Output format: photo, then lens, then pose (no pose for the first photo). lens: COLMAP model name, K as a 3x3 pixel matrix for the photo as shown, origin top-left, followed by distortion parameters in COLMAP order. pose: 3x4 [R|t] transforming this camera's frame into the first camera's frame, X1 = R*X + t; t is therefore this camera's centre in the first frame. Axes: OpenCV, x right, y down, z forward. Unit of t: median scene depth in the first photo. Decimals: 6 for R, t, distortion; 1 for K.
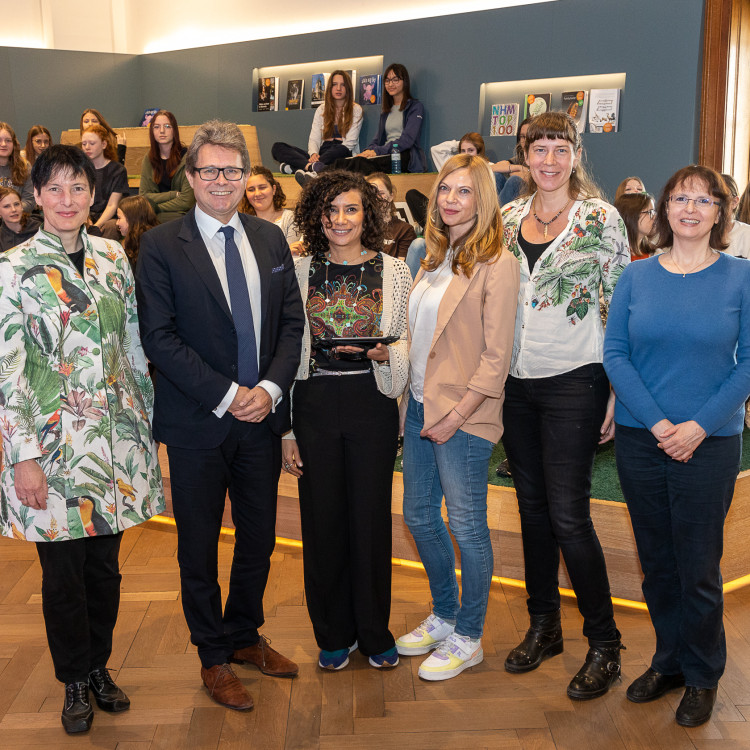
lens RADIAL K [[824.5, 0, 431.1], [0, 824.5, 359.0], [0, 0, 1]] dist [-0.005149, 0.136911]
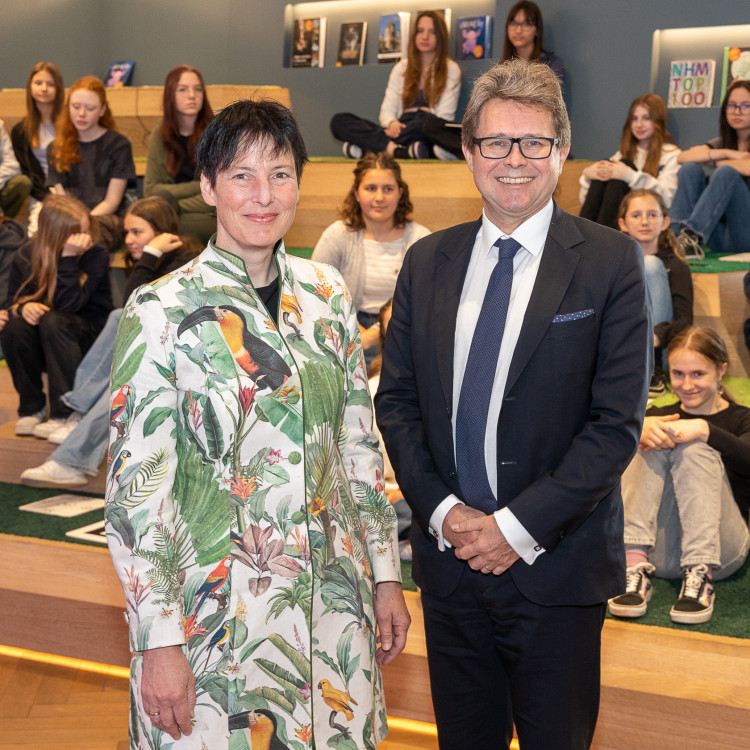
lens RADIAL K [[1090.1, 0, 394.7], [0, 1090.1, 372.0], [0, 0, 1]] dist [0.055636, -0.042503]
pose [[0.999488, 0.014471, 0.028549, -0.357219], [-0.013516, 0.999352, -0.033351, -0.043803], [-0.029013, 0.032948, 0.999036, 0.239934]]
